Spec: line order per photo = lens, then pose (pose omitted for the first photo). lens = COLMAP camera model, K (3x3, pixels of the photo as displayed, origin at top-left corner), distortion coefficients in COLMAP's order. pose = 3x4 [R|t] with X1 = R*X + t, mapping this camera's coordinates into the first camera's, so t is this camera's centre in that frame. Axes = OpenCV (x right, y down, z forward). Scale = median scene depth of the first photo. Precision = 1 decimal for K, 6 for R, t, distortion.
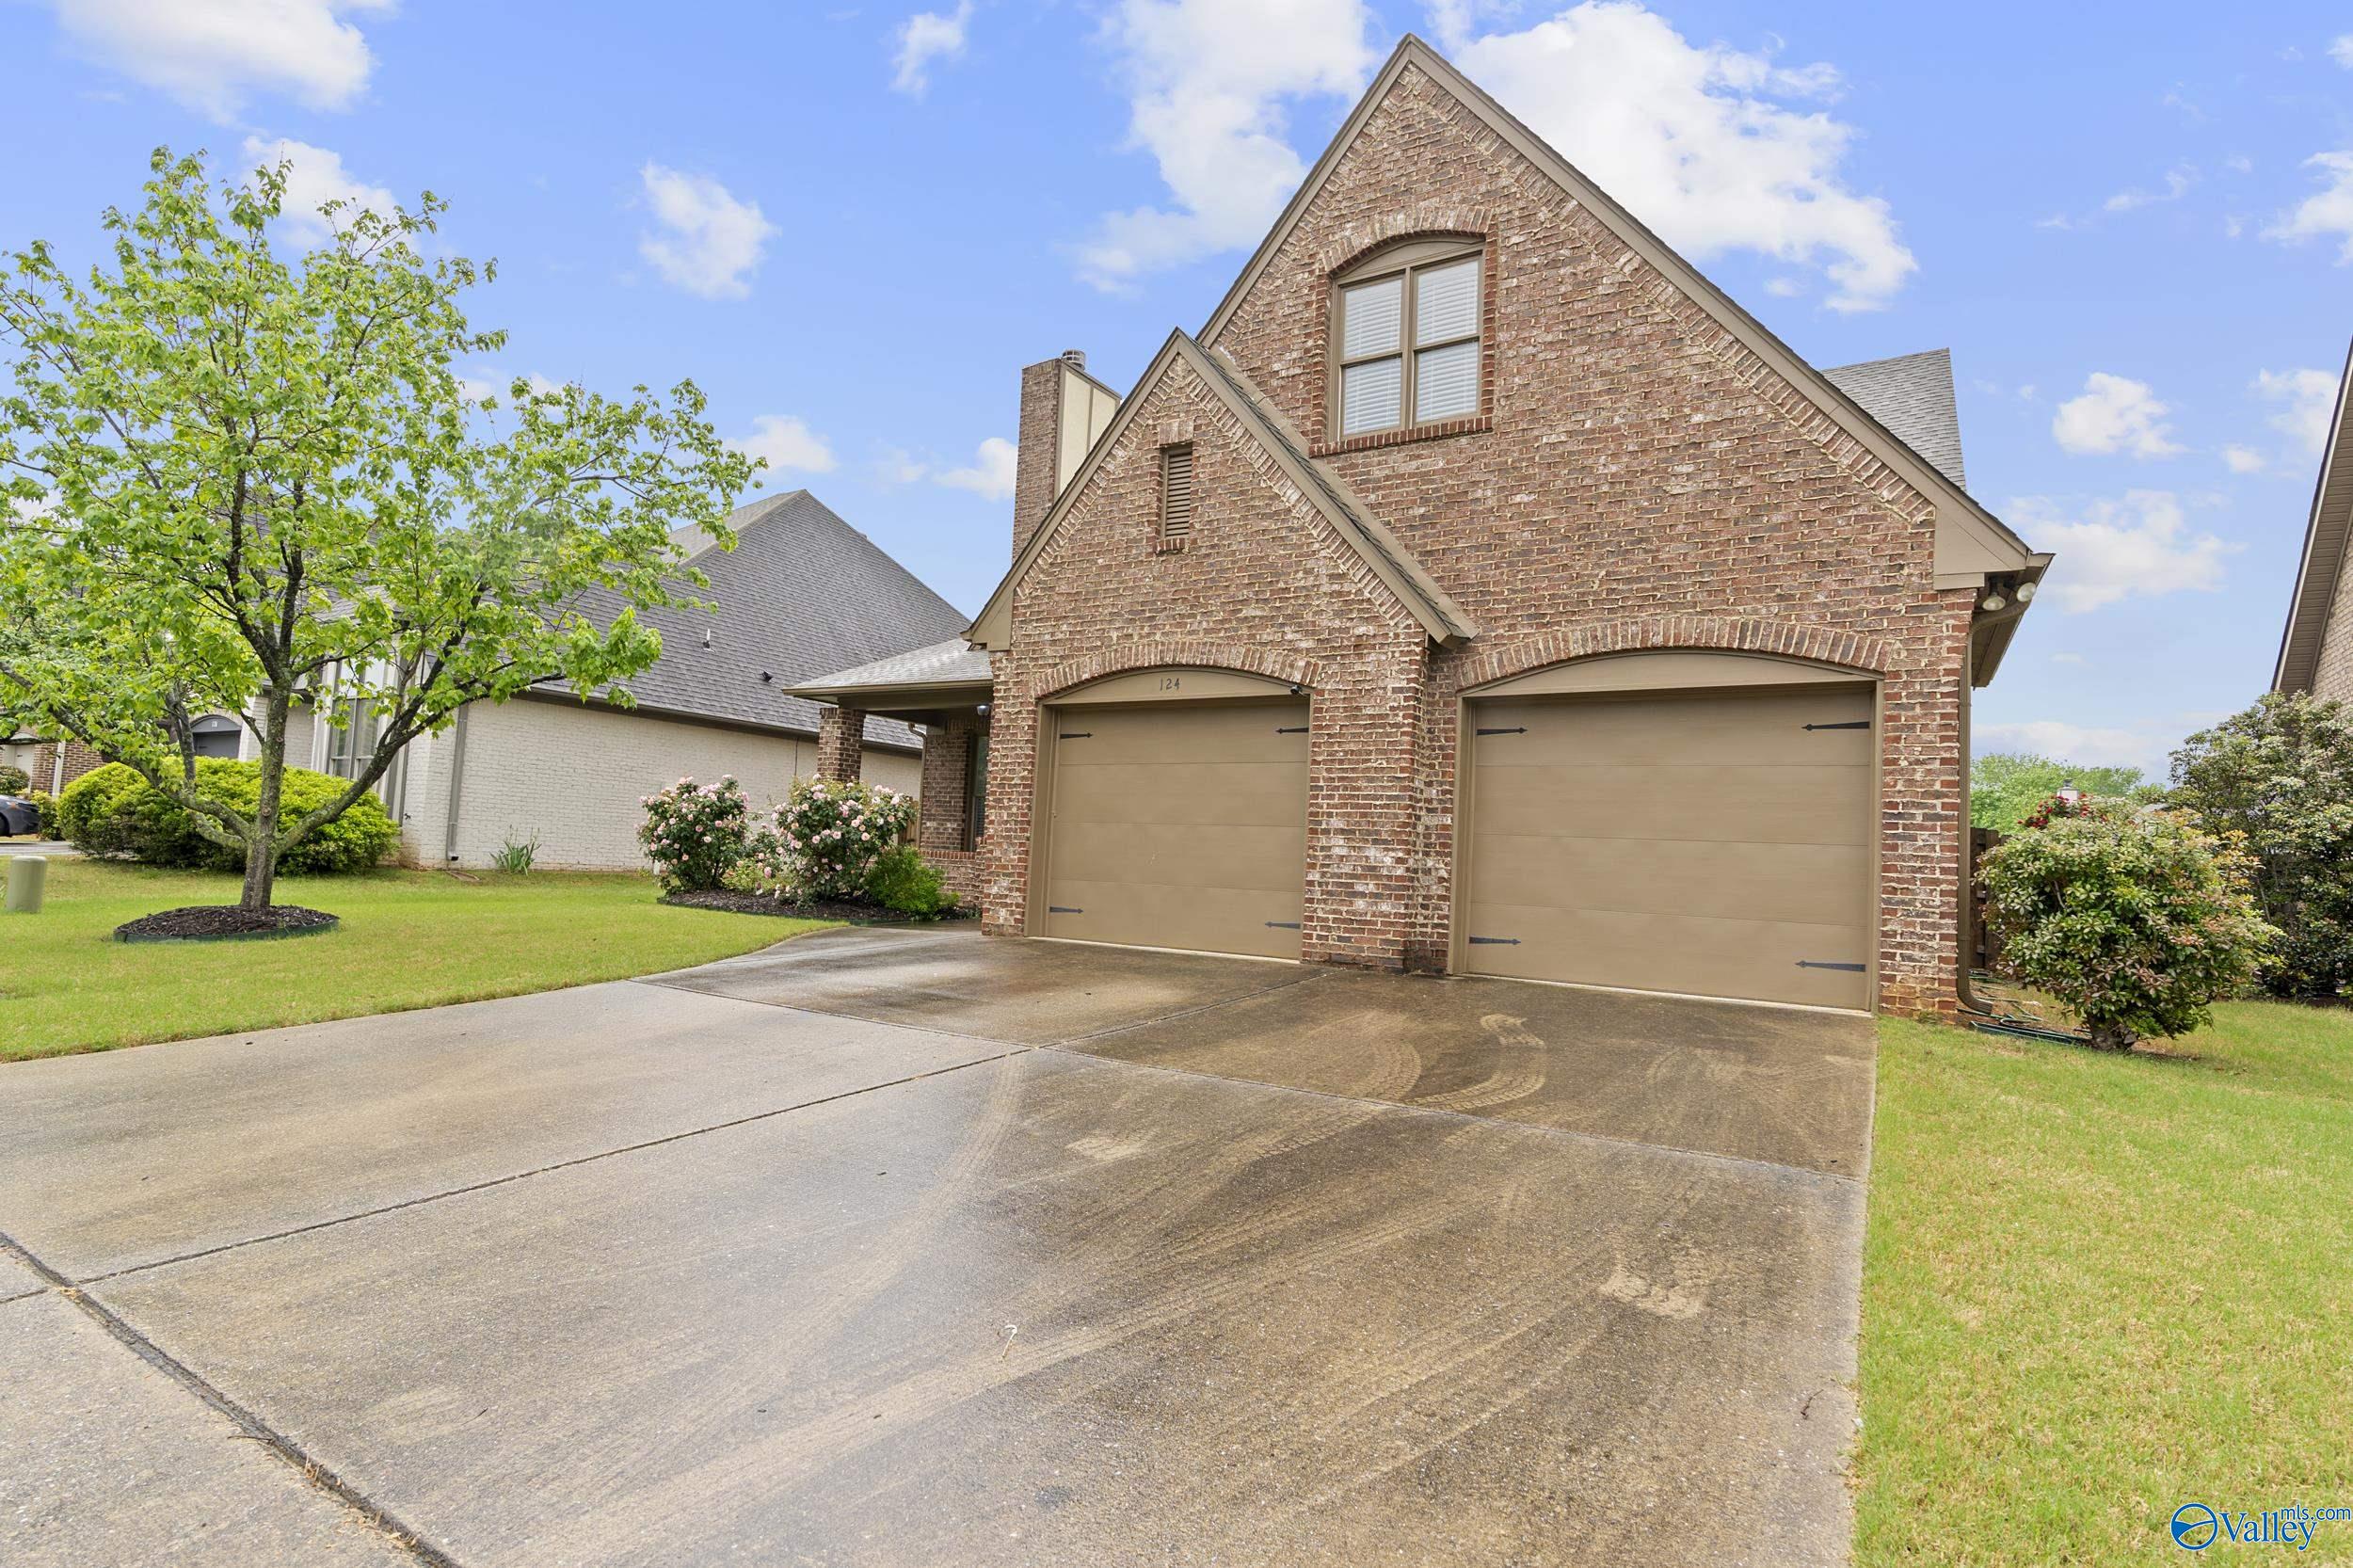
lens RADIAL K [[1083.9, 0, 1172.0], [0, 1083.9, 787.0], [0, 0, 1]] dist [-0.004384, 0.000310]
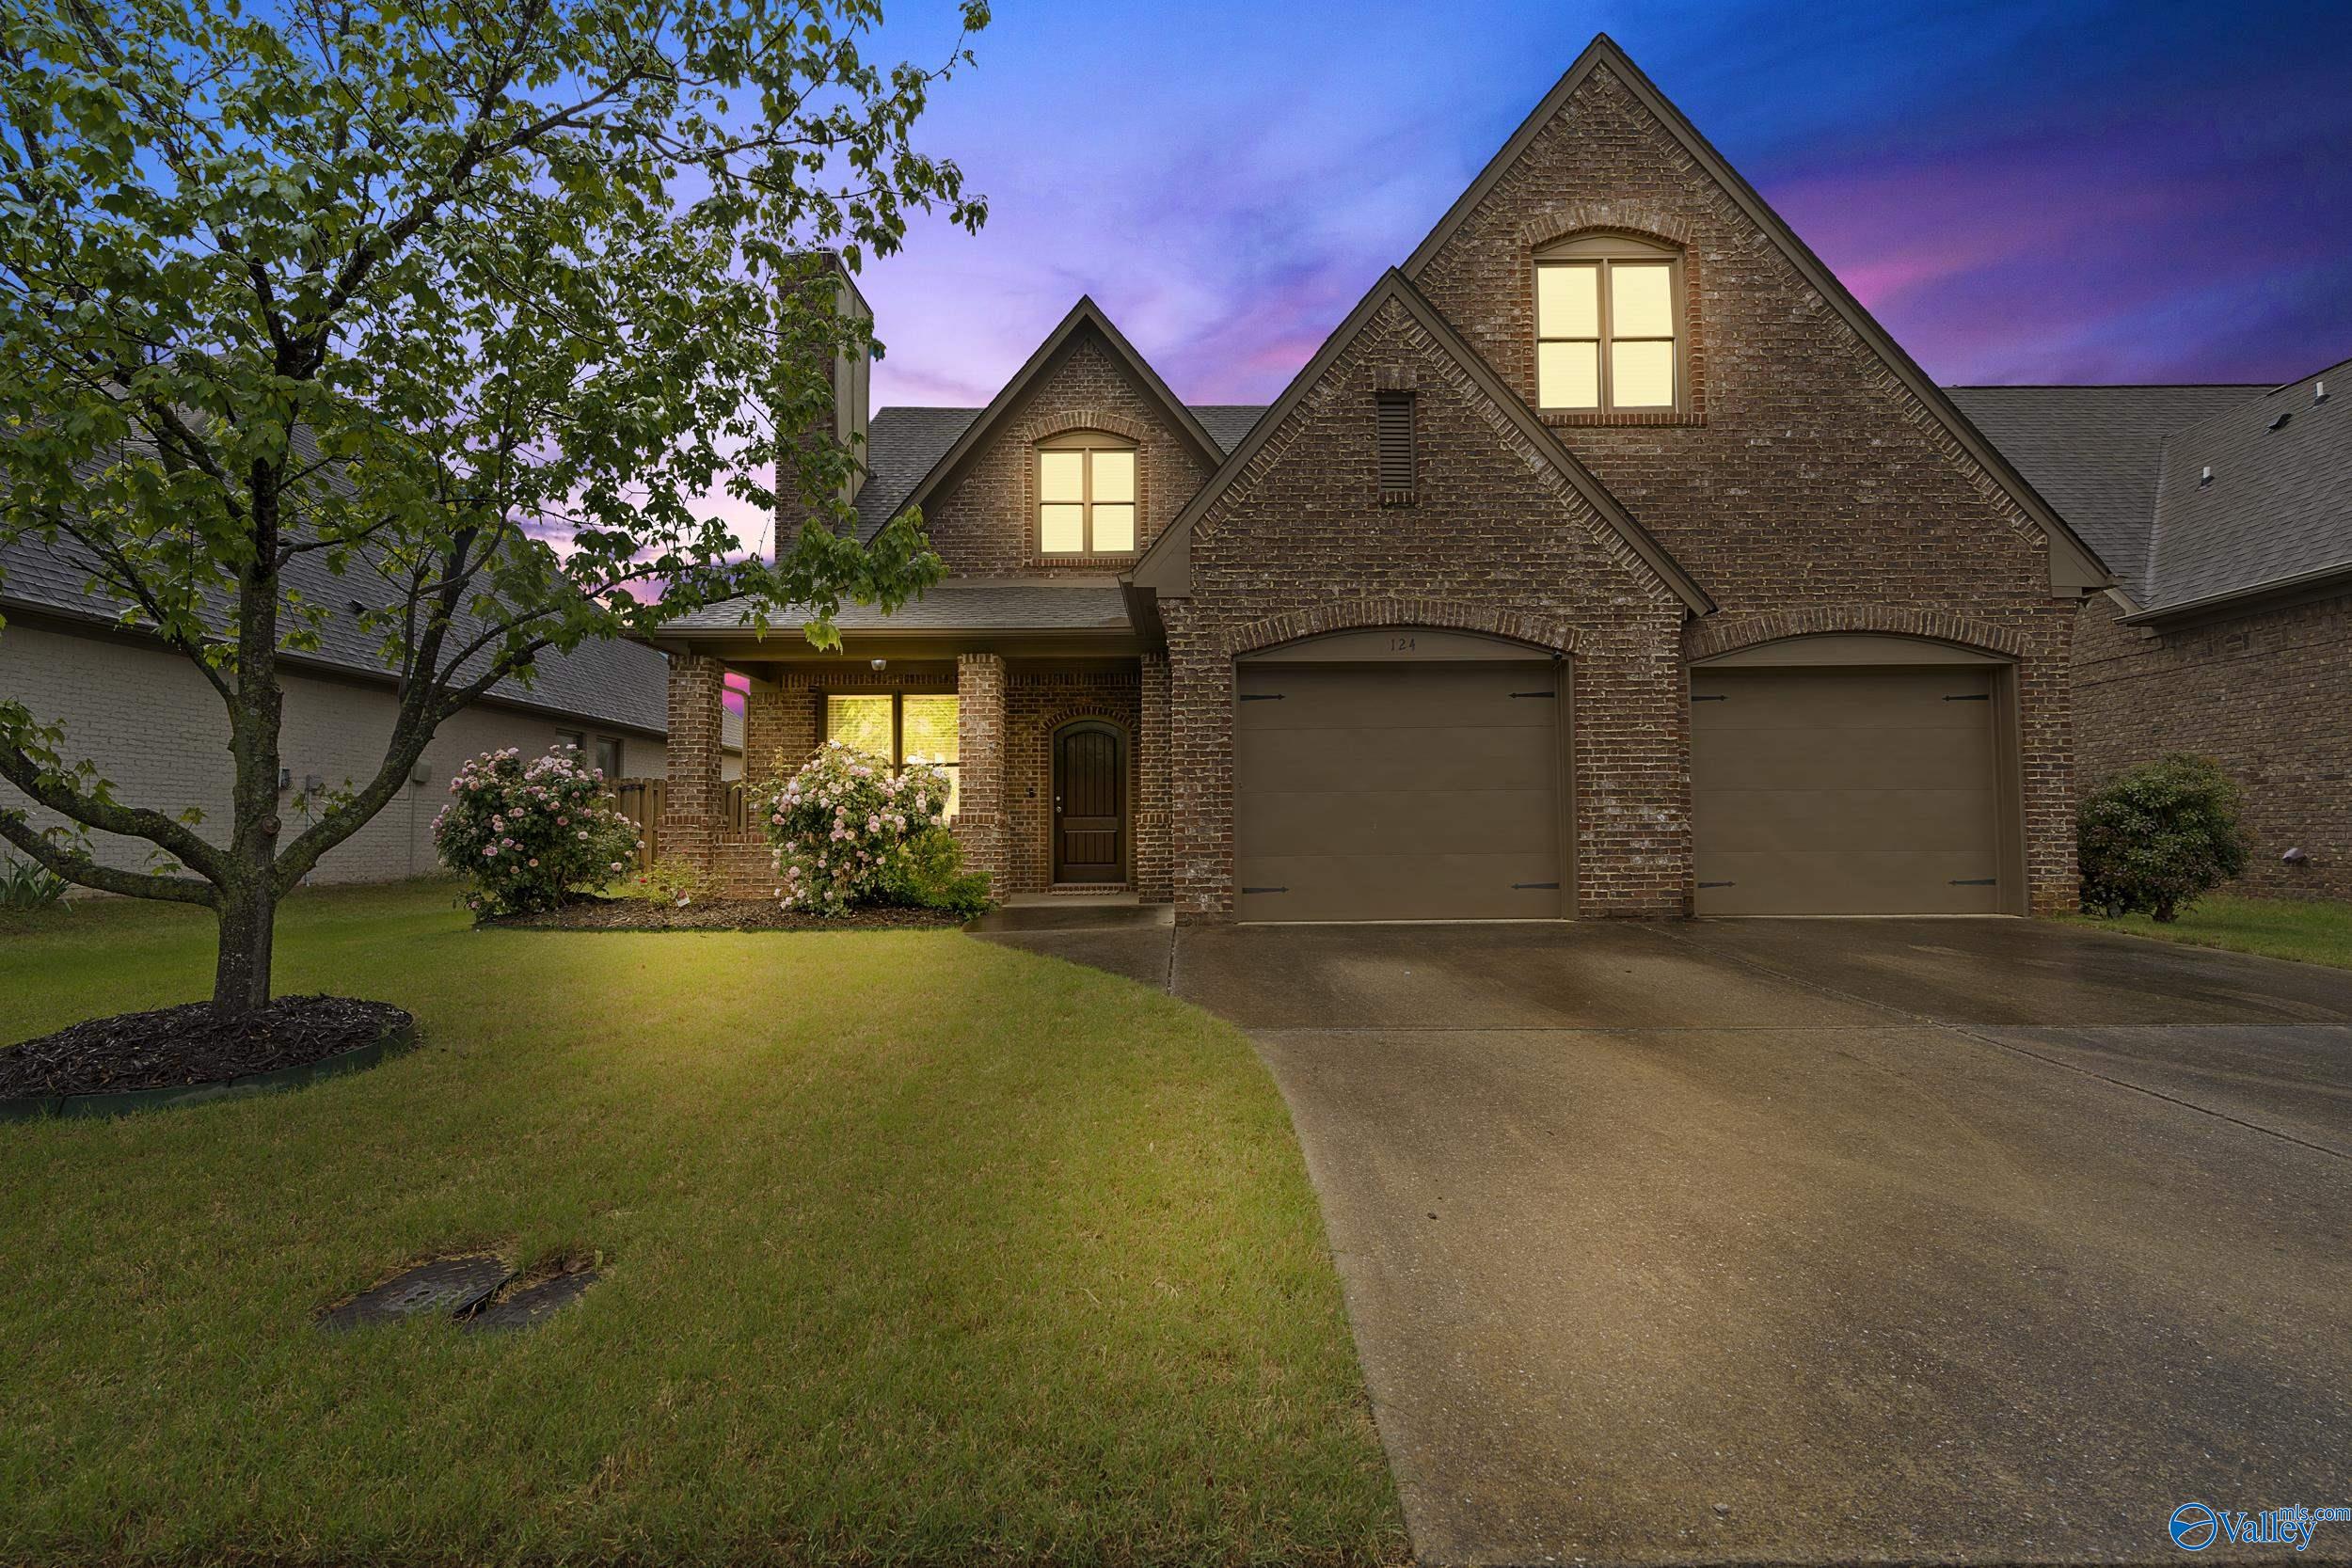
lens RADIAL K [[1083.3, 0, 1167.4], [0, 1083.3, 774.0], [0, 0, 1]] dist [-0.004384, 0.000310]
pose [[0.863591, -0.025378, 0.503555, -0.730295], [0.012882, 0.999517, 0.028280, -0.011892], [-0.504029, -0.017936, 0.863500, 0.307103]]
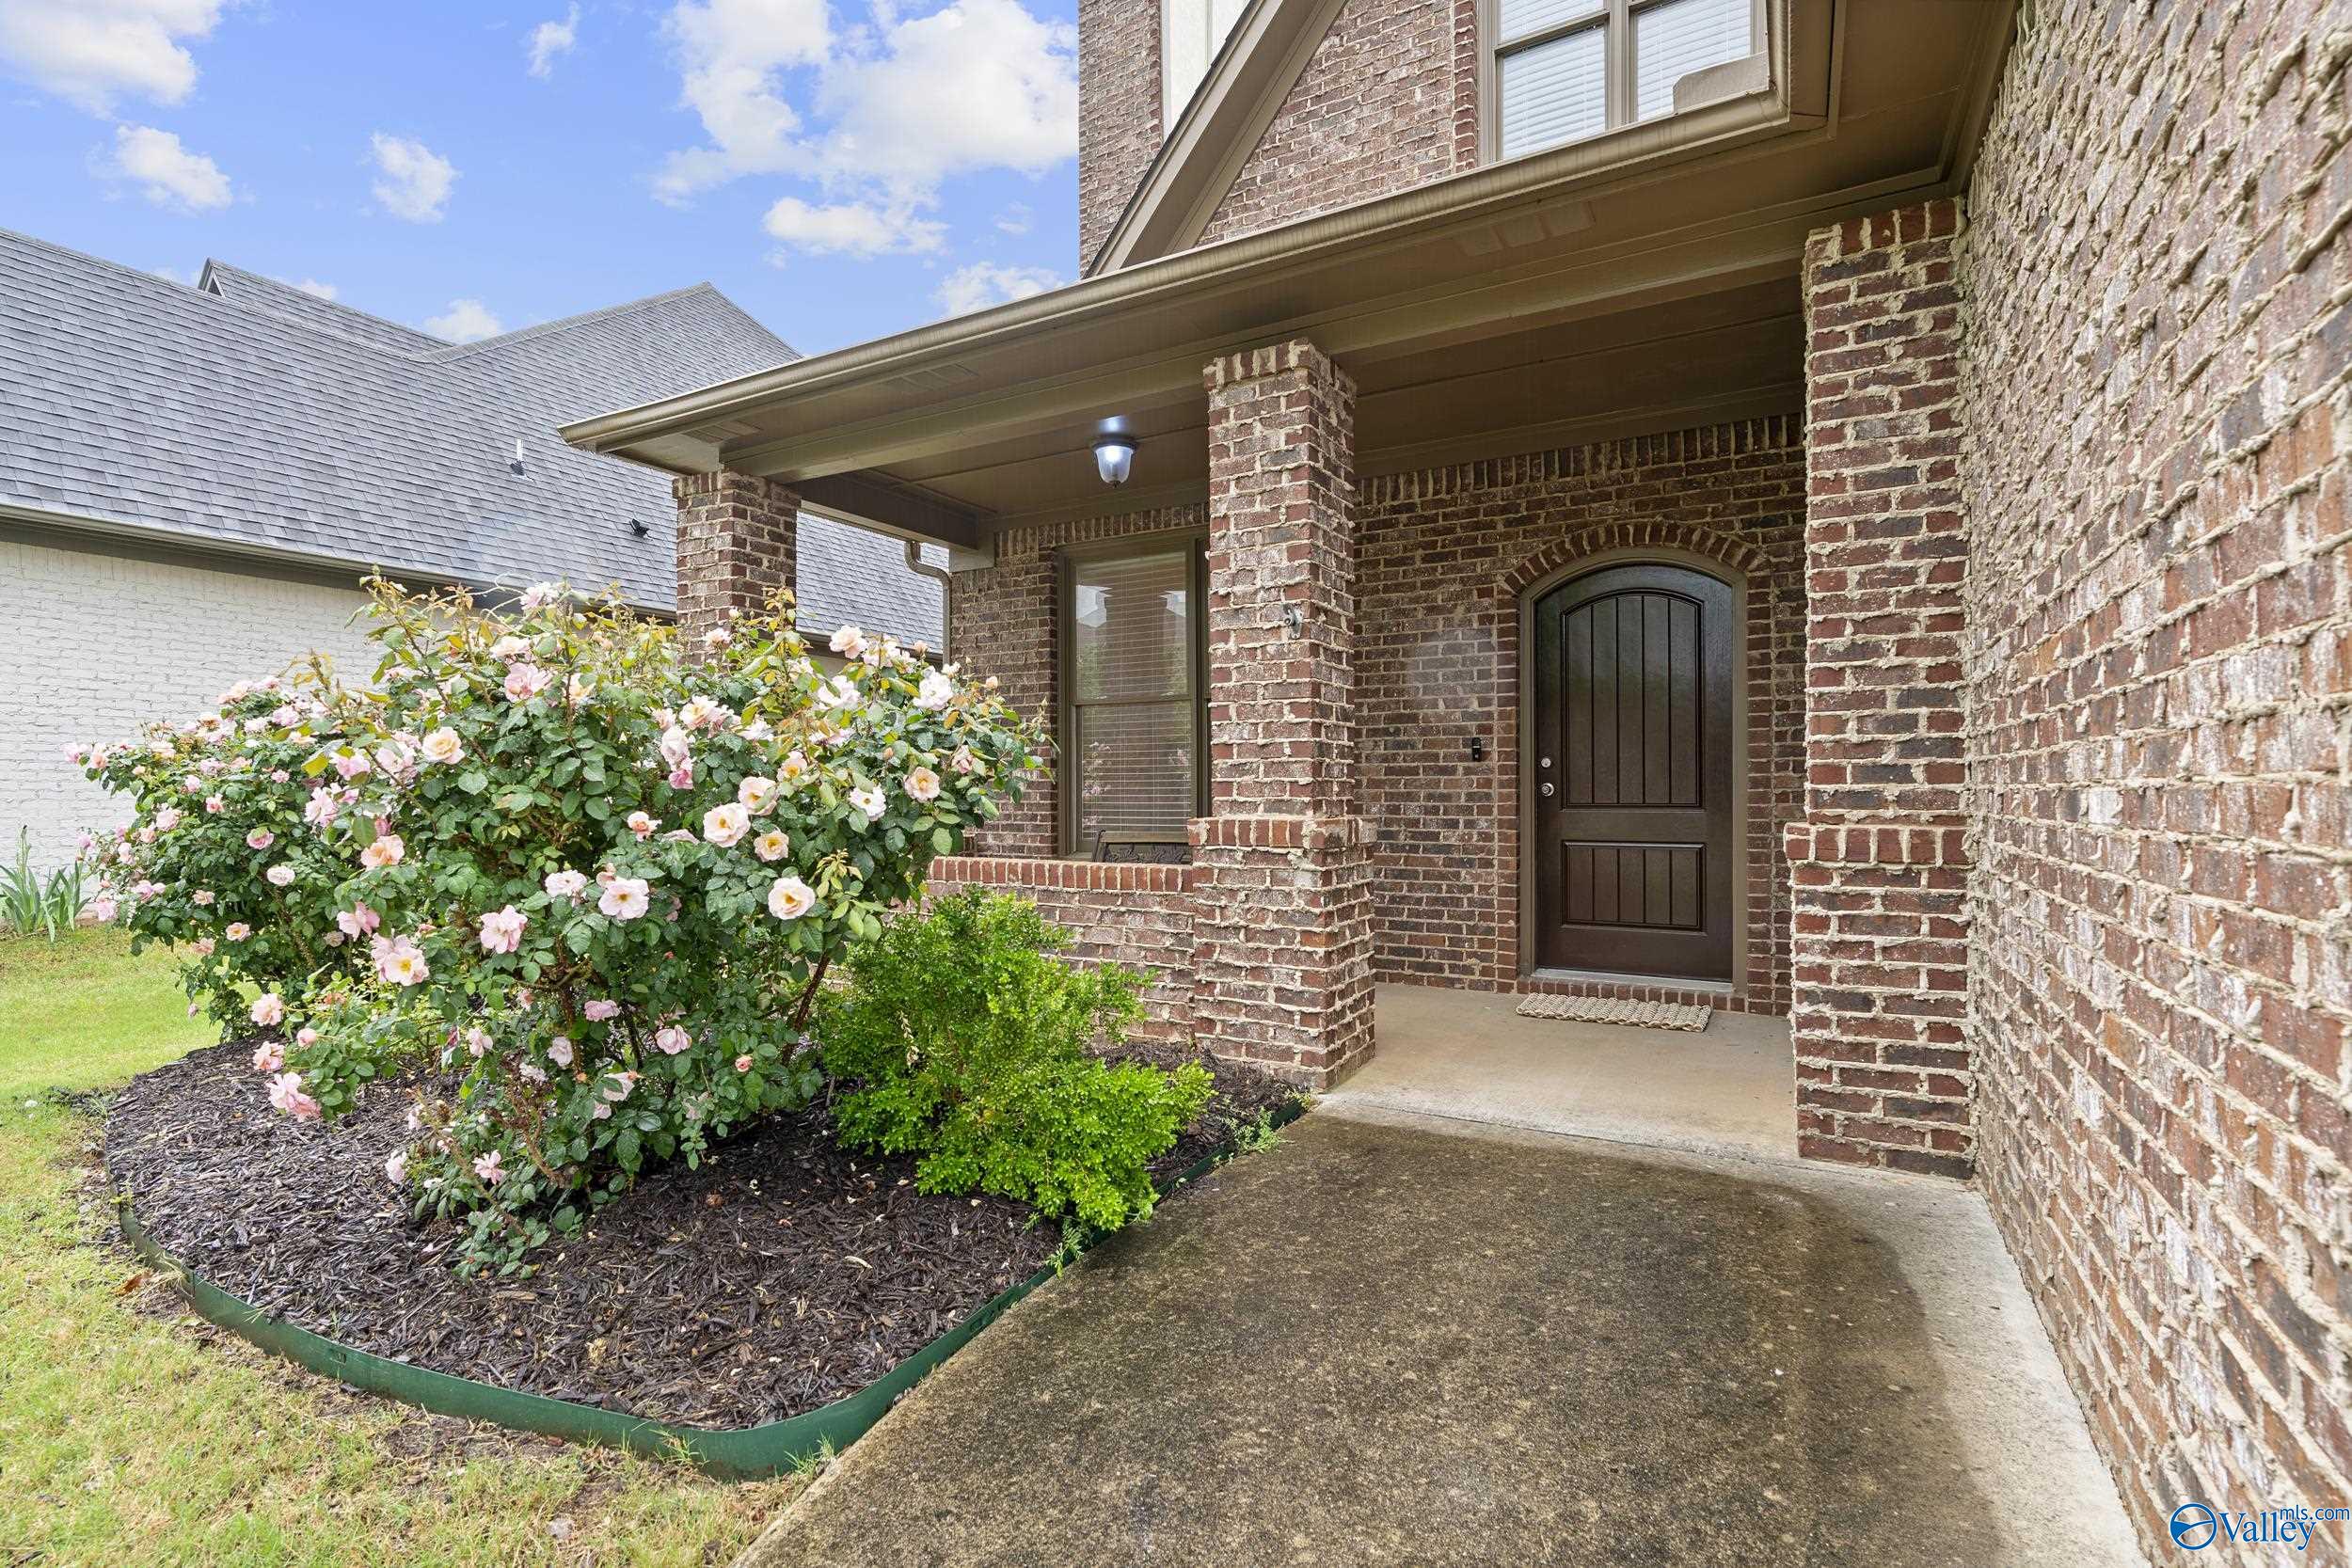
lens RADIAL K [[1083.3, 0, 1170.7], [0, 1083.3, 784.5], [0, 0, 1]] dist [-0.004384, 0.000310]
pose [[0.998462, -0.050426, 0.023027, -0.306156], [0.048800, 0.996597, 0.066423, 0.026070], [-0.026298, -0.065198, 0.997526, 1.123625]]
